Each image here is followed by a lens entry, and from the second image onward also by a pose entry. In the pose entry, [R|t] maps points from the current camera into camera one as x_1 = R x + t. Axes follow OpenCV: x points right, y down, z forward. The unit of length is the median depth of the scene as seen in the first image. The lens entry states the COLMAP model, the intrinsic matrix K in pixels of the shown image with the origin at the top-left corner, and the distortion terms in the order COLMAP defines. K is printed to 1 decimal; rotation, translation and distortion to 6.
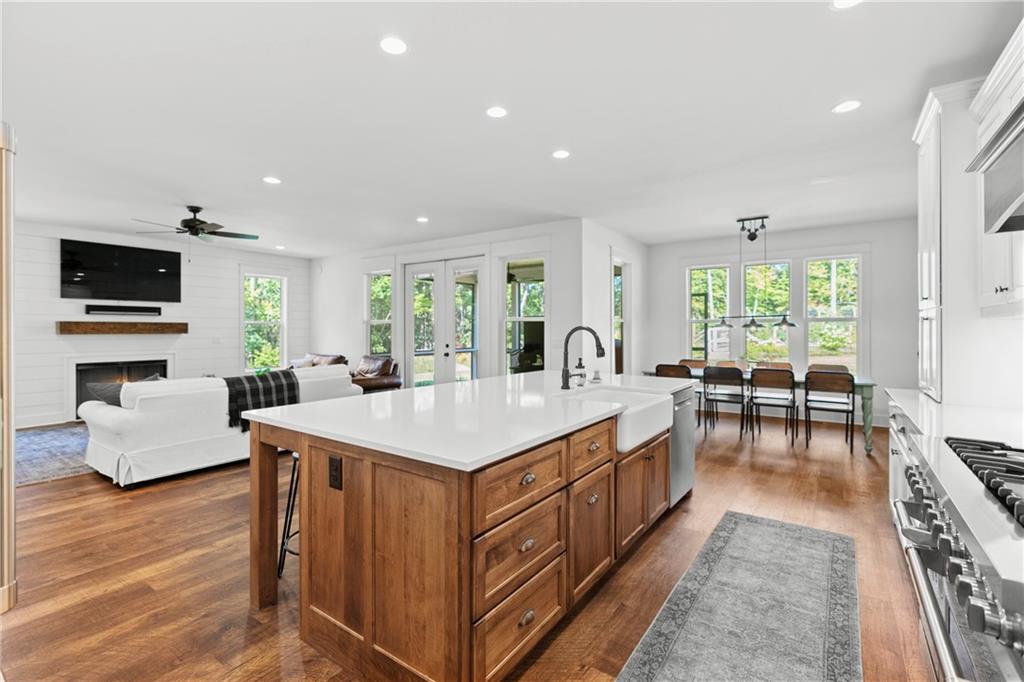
lens RADIAL K [[464.8, 0, 516.5], [0, 464.8, 332.6], [0, 0, 1]] dist [-0.008001, 0.002164]
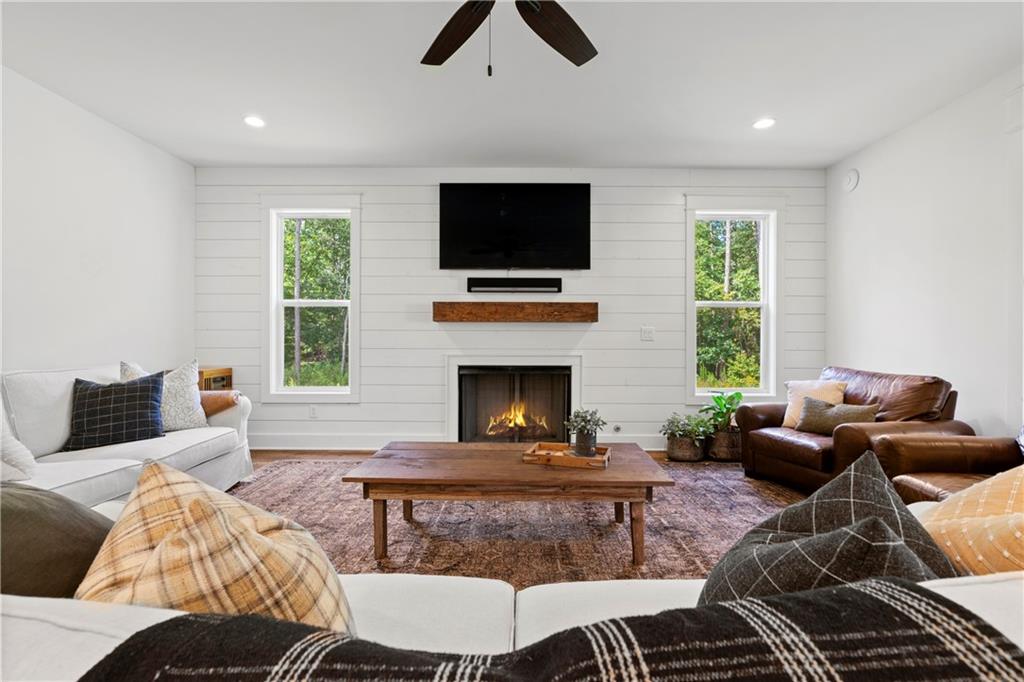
lens RADIAL K [[464.8, 0, 508.8], [0, 464.8, 337.4], [0, 0, 1]] dist [-0.008001, 0.002164]
pose [[0.573141, -0.001078, -0.819456, -0.314564], [-0.007011, 0.999956, -0.006219, 0.026407], [0.819427, 0.009309, 0.573108, 0.601182]]
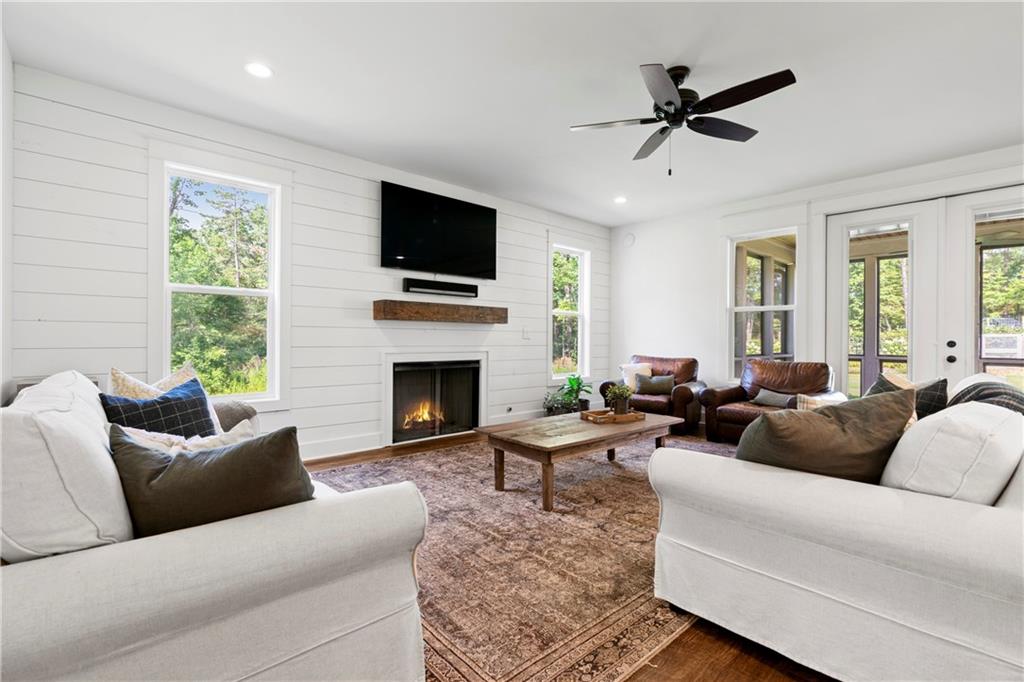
lens RADIAL K [[464.8, 0, 511.9], [0, 464.8, 365.1], [0, 0, 1]] dist [-0.008001, 0.002164]
pose [[0.975196, 0.019707, -0.220463, -0.557512], [-0.008992, 0.998734, 0.049502, 0.030982], [0.221159, -0.046292, 0.974138, 0.312140]]
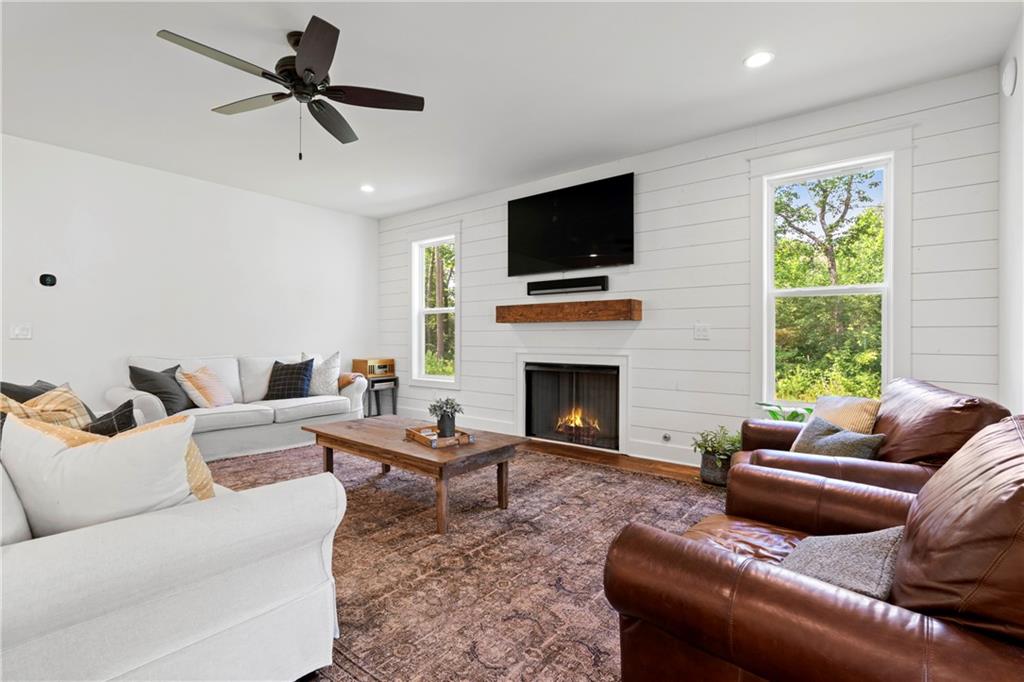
lens RADIAL K [[464.8, 0, 499.4], [0, 464.8, 337.4], [0, 0, 1]] dist [-0.008001, 0.002164]
pose [[-0.064902, -0.001434, -0.997891, -0.173076], [-0.006942, 0.999975, -0.000985, 0.024924], [0.997867, 0.006864, -0.064910, 0.906564]]
